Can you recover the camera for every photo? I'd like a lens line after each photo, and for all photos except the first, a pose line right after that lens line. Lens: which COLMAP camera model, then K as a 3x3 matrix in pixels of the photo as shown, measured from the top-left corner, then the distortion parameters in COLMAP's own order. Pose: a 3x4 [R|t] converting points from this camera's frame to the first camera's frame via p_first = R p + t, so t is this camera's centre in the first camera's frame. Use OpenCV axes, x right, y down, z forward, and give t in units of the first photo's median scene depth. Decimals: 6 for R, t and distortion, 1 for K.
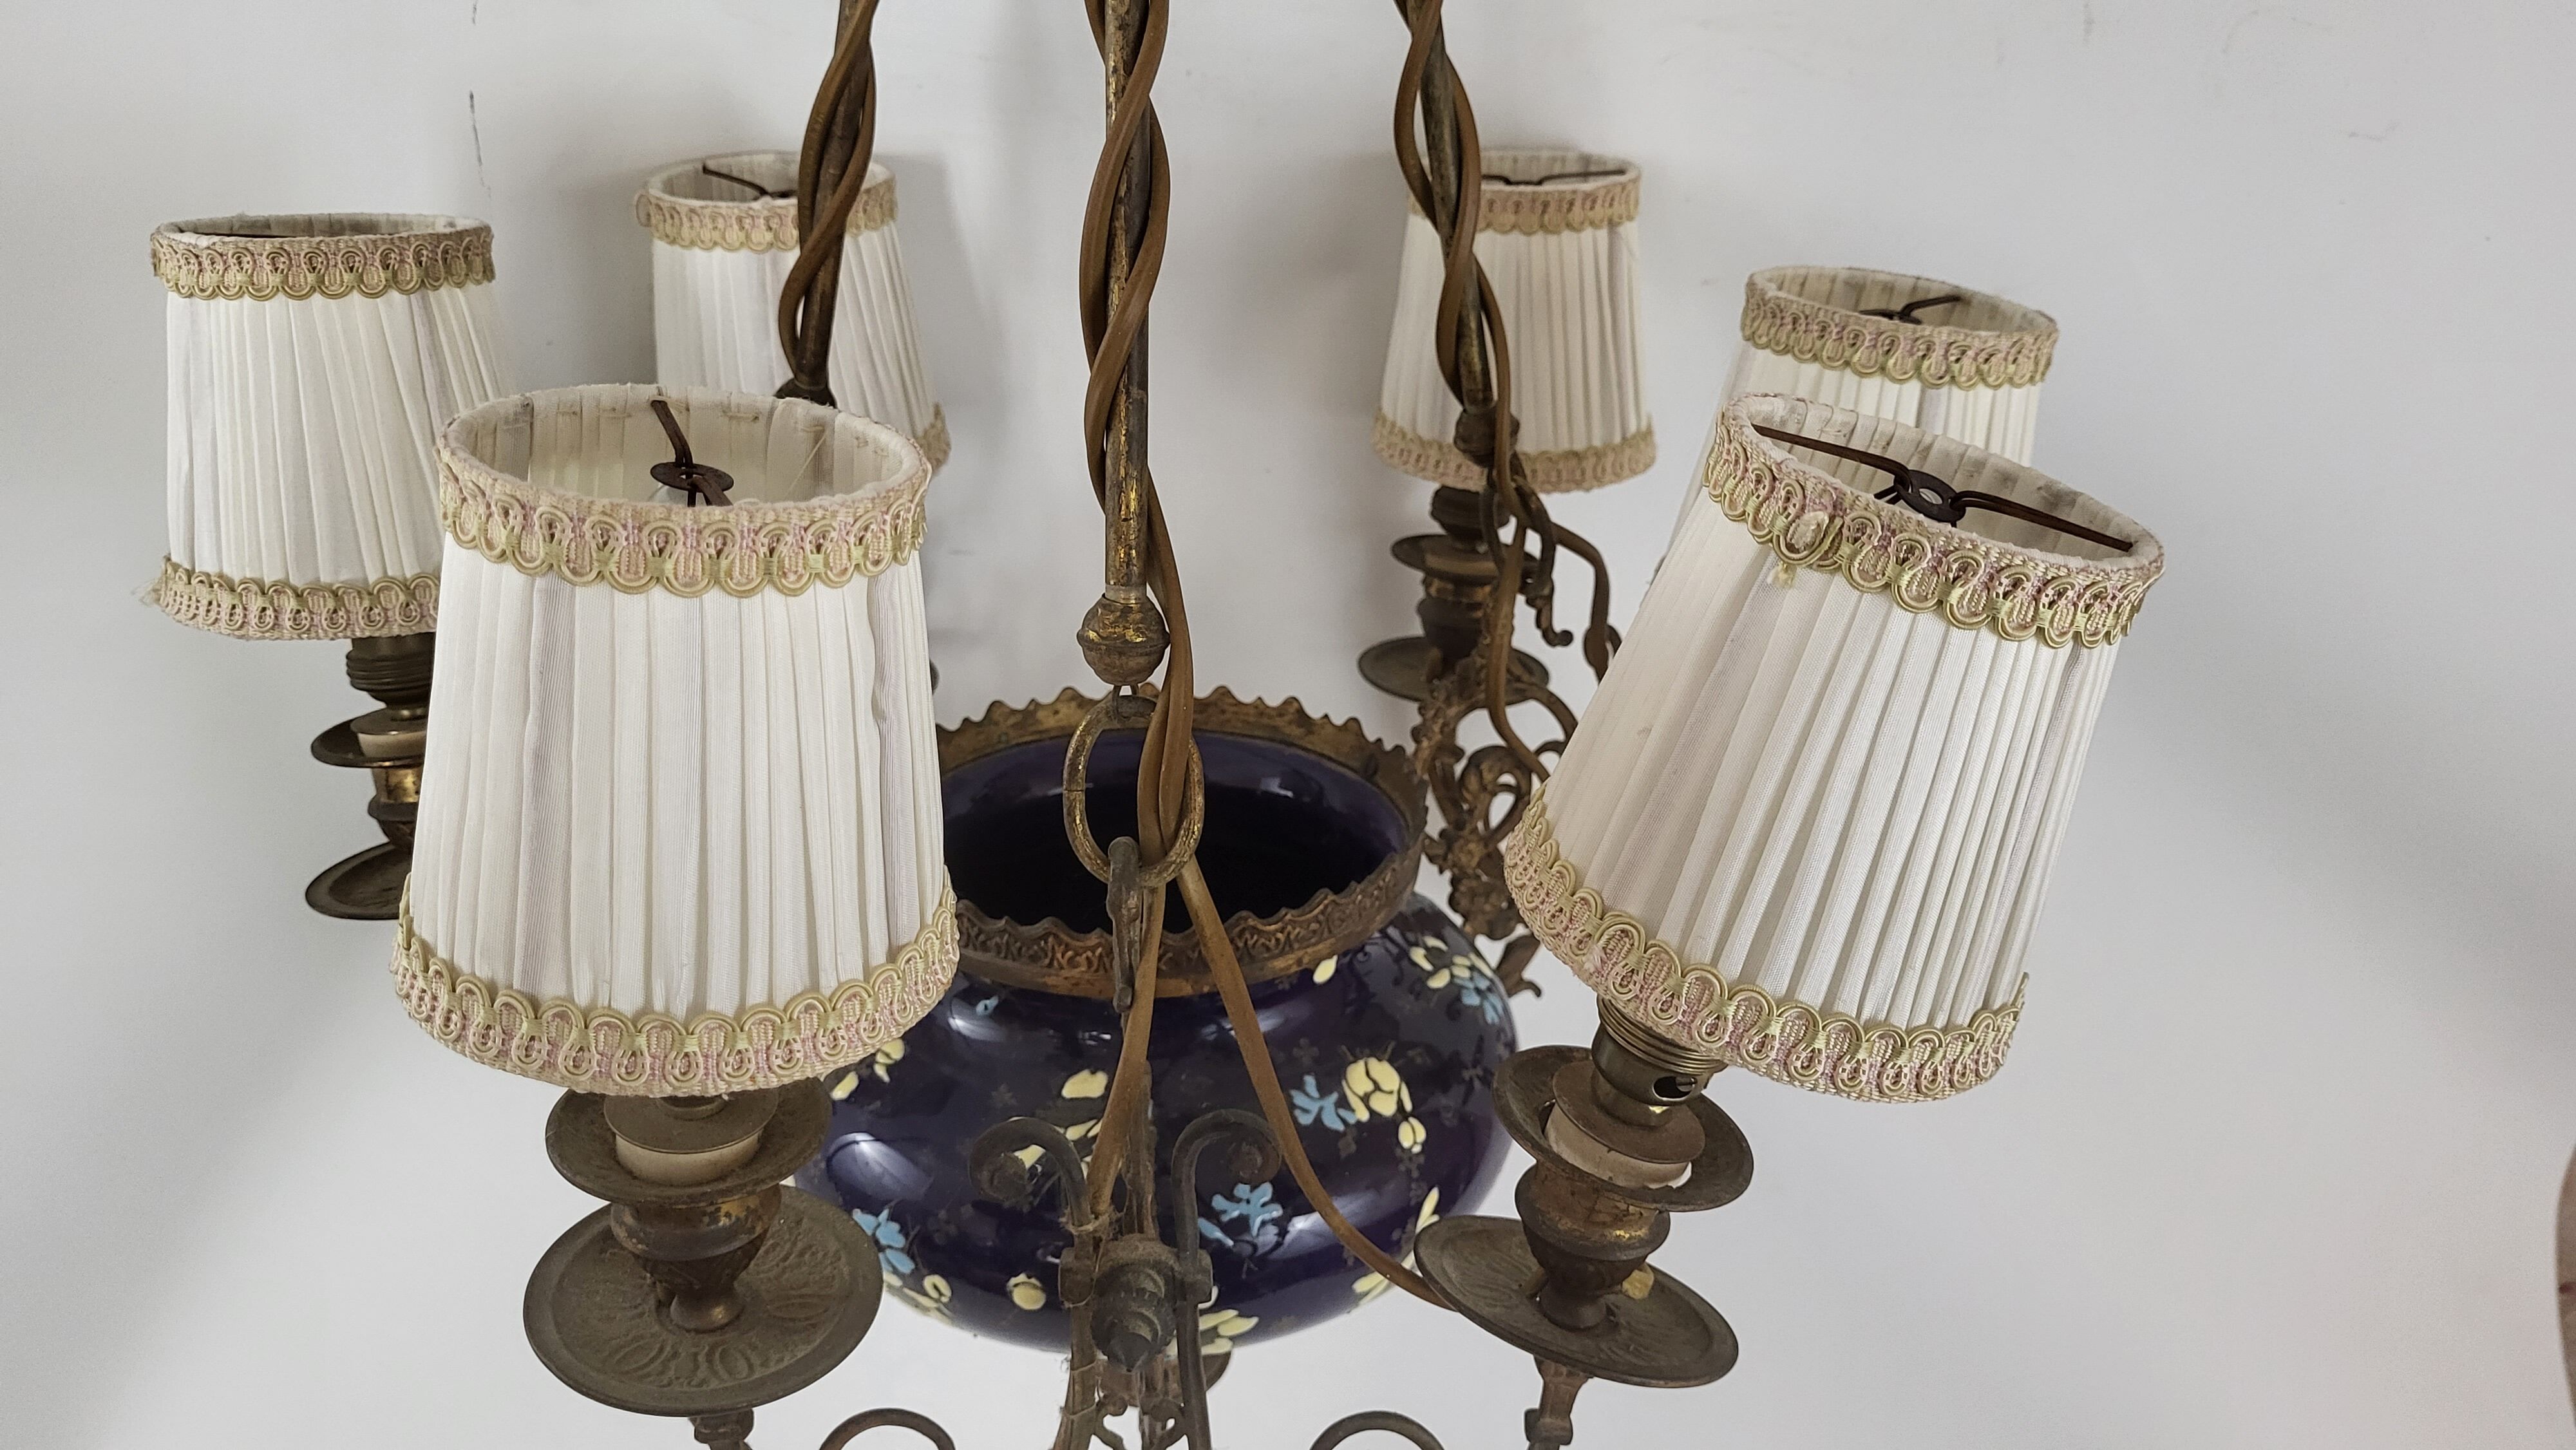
lens RADIAL K [[2029.3, 0, 1316.1], [0, 2029.3, 681.5], [0, 0, 1]] dist [-0.000366, 0.001596]
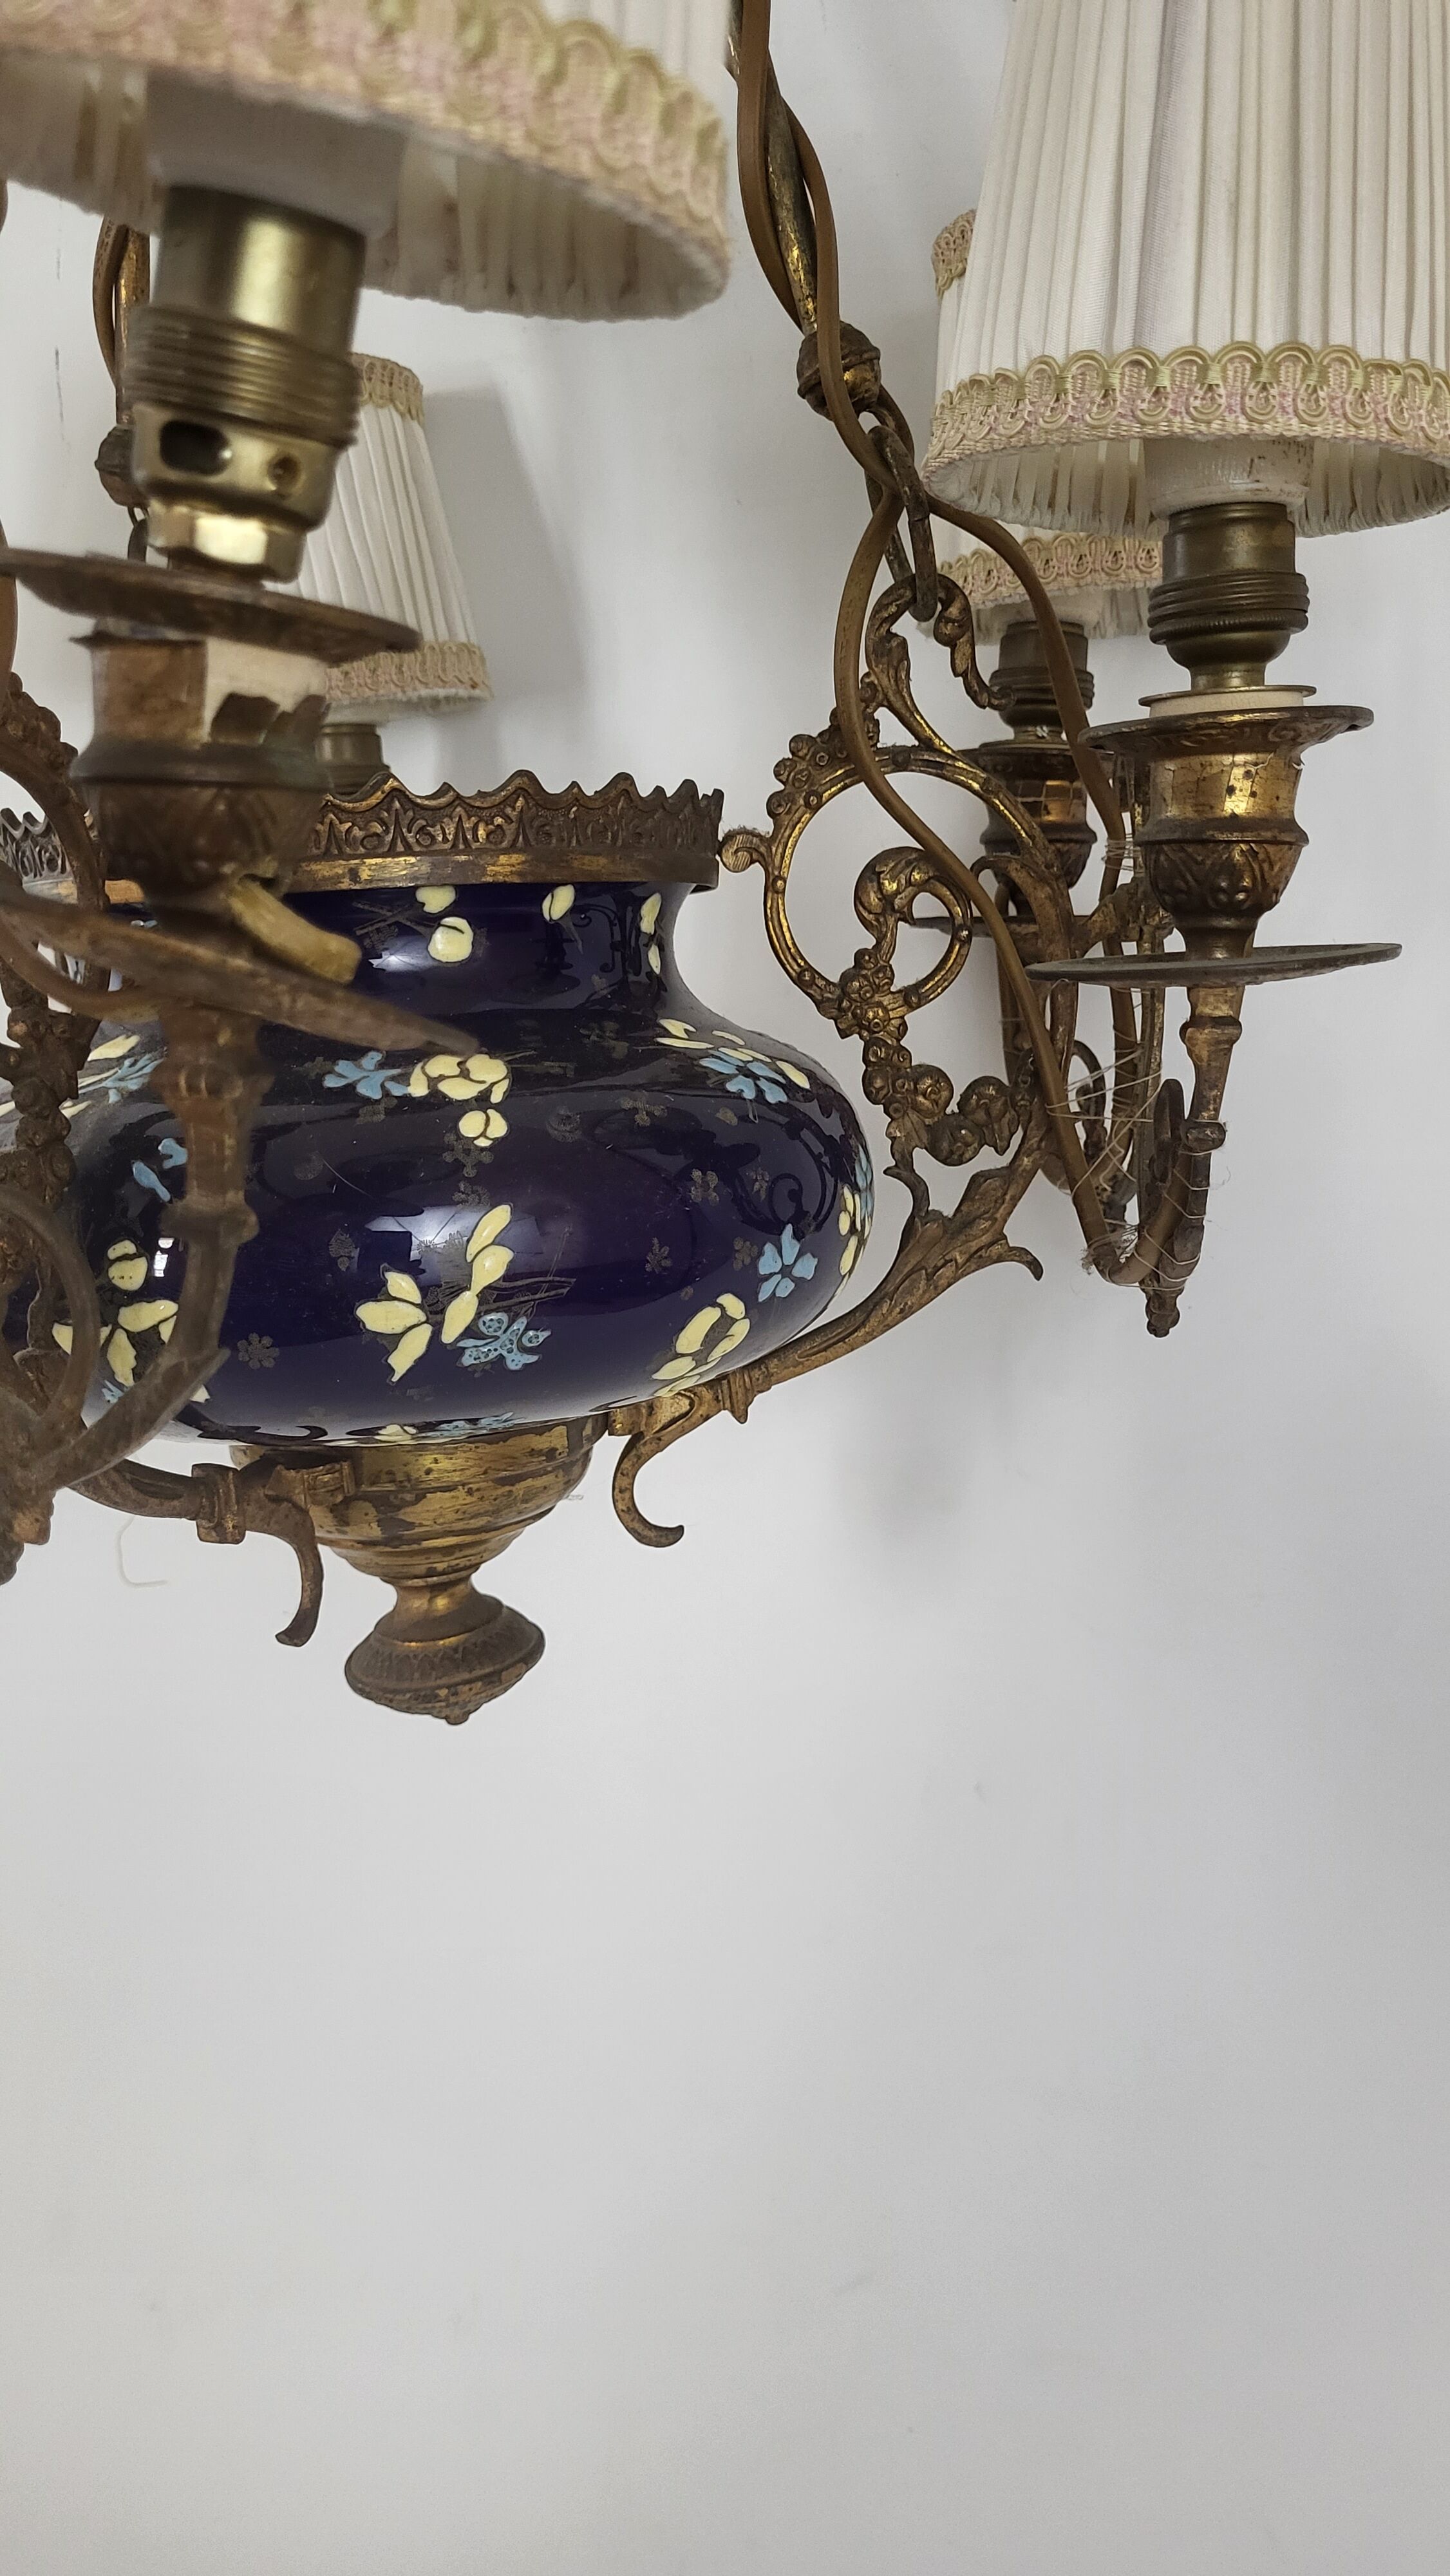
lens RADIAL K [[1936.0, 0, 777.5], [0, 1936.0, 1330.0], [0, 0, 1]] dist [0.007529, 0.004603]
pose [[0.893490, 0.024200, -0.448430, 0.446940], [-0.113136, 0.978470, -0.172616, 0.400946], [0.434598, 0.204964, 0.876992, 0.473234]]
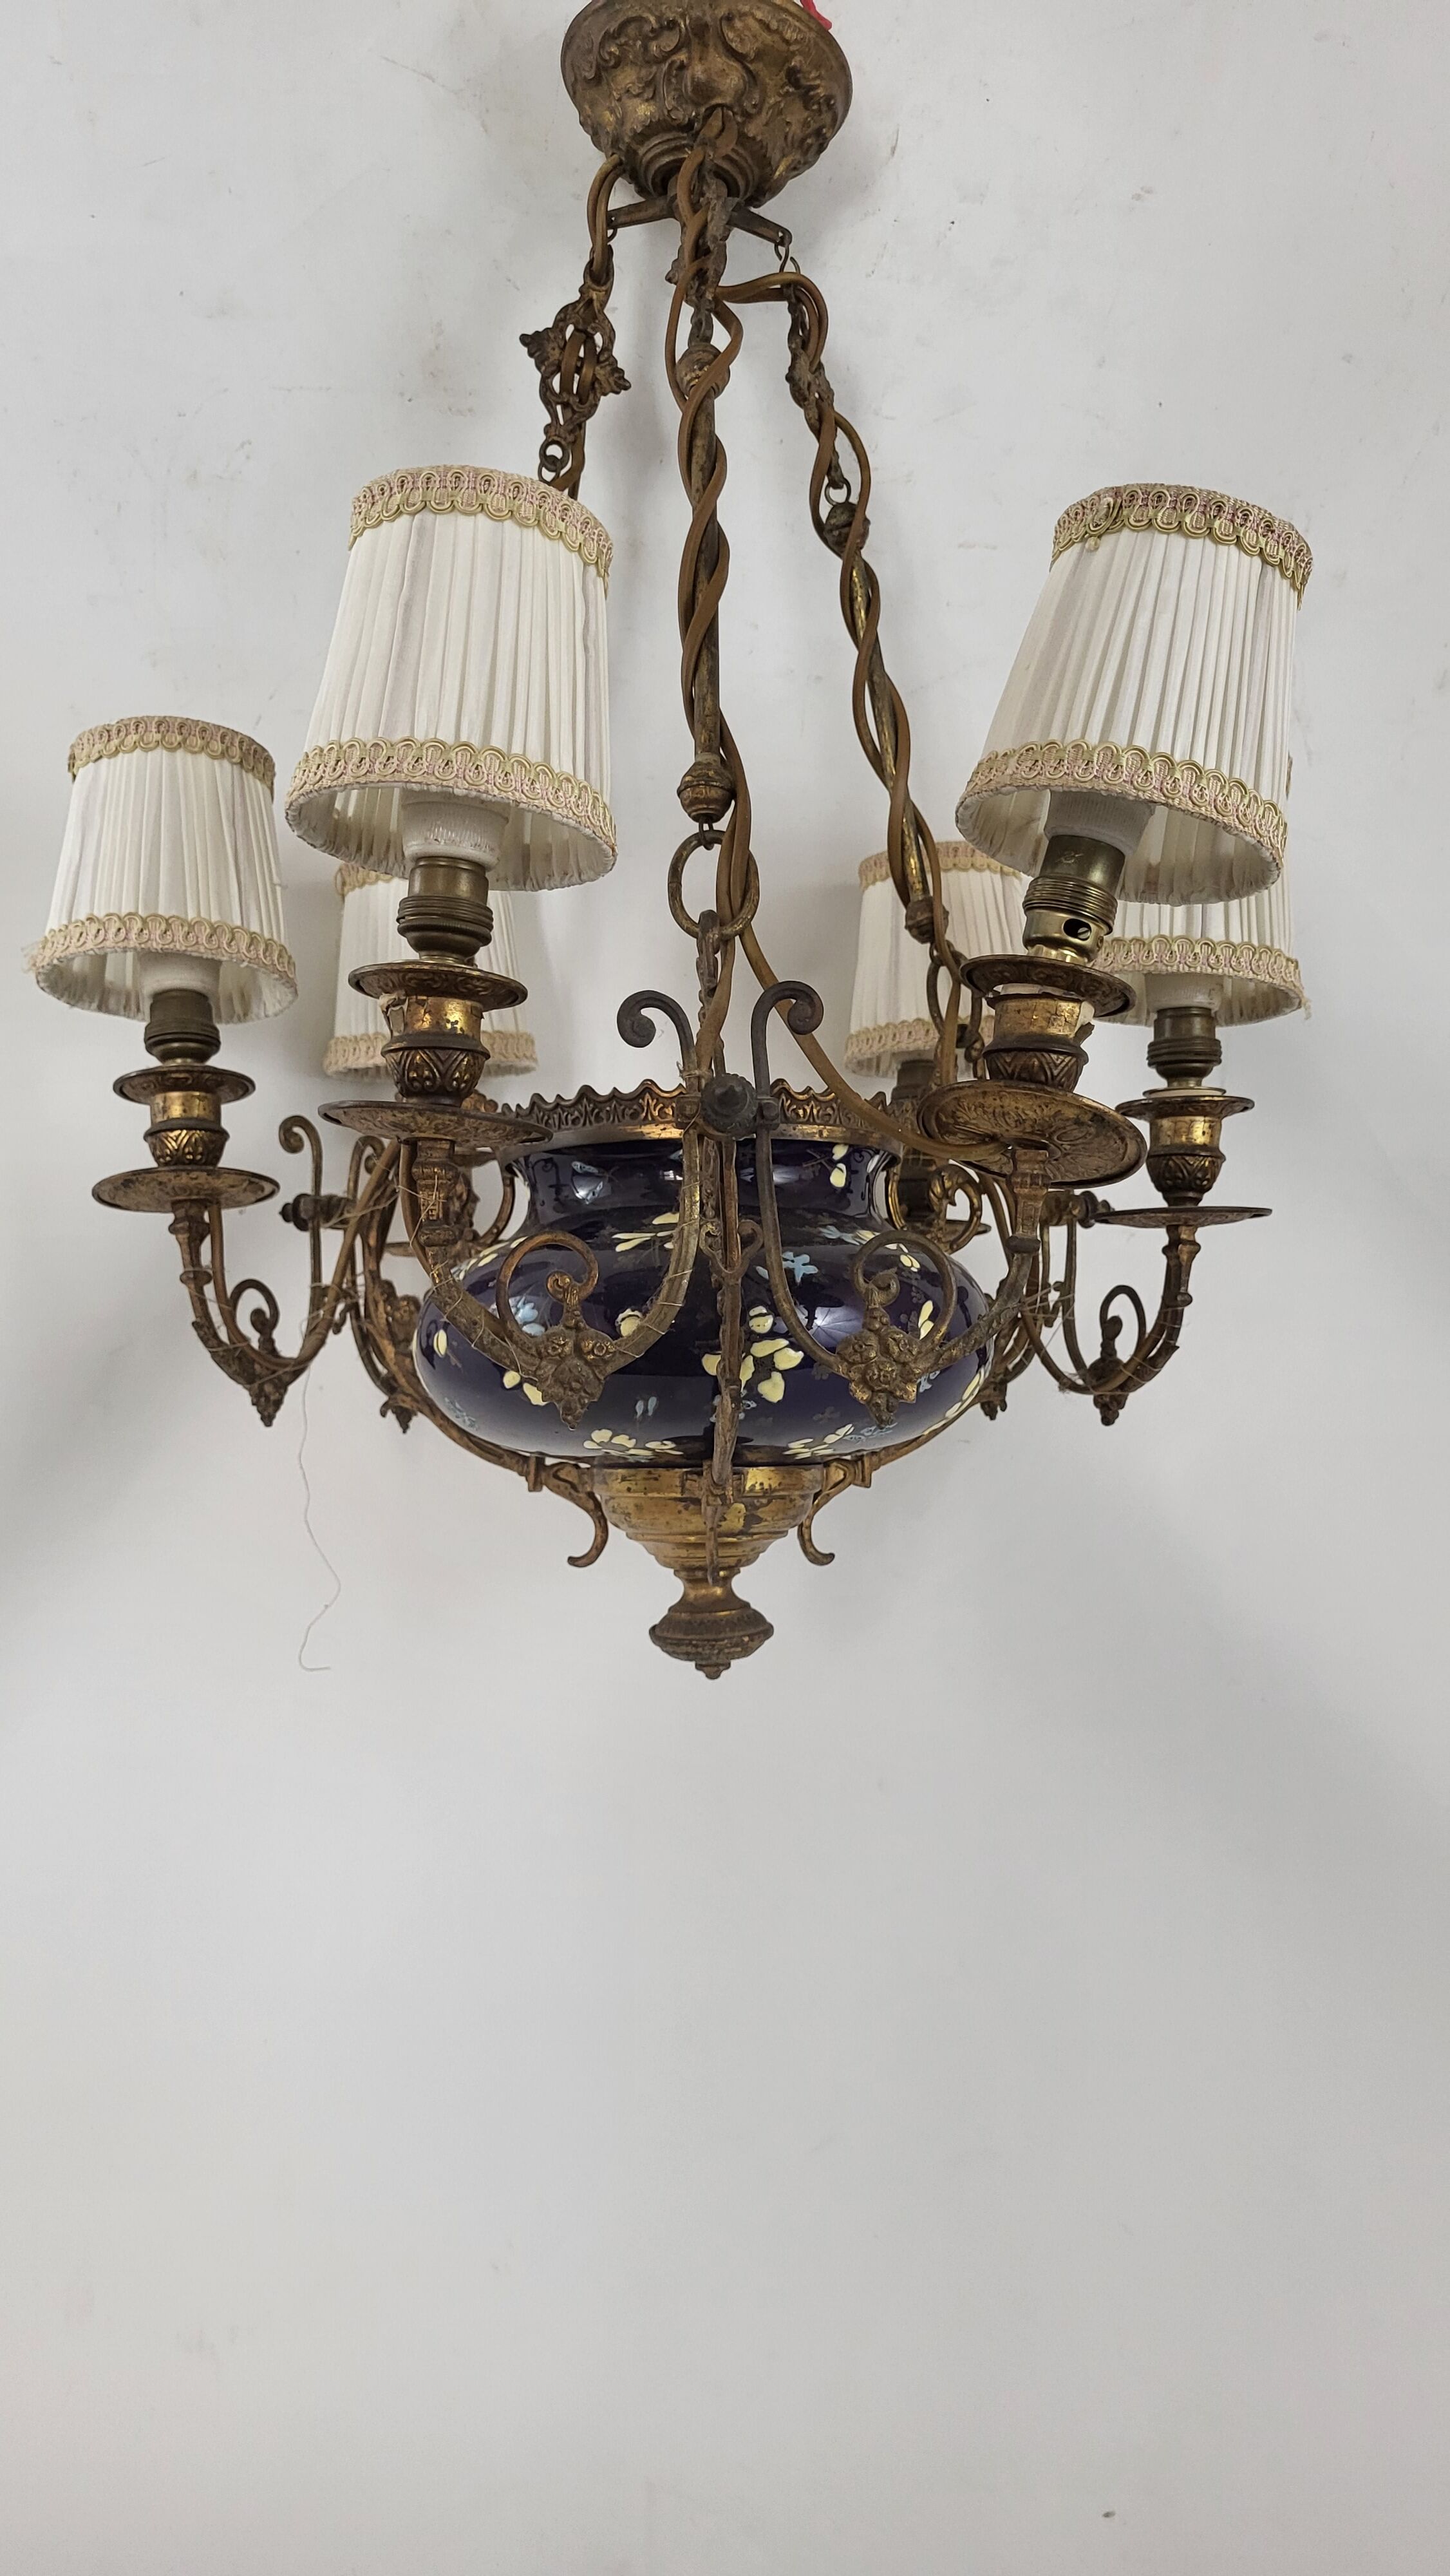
lens RADIAL K [[1984.8, 0, 725.0], [0, 1984.8, 1288.0], [0, 0, 1]] dist [0.002989, 0.053817]
pose [[0.999357, -0.035561, -0.004587, -0.070729], [0.029860, 0.896236, -0.442572, 0.828315], [0.019850, 0.442151, 0.896721, -0.182189]]
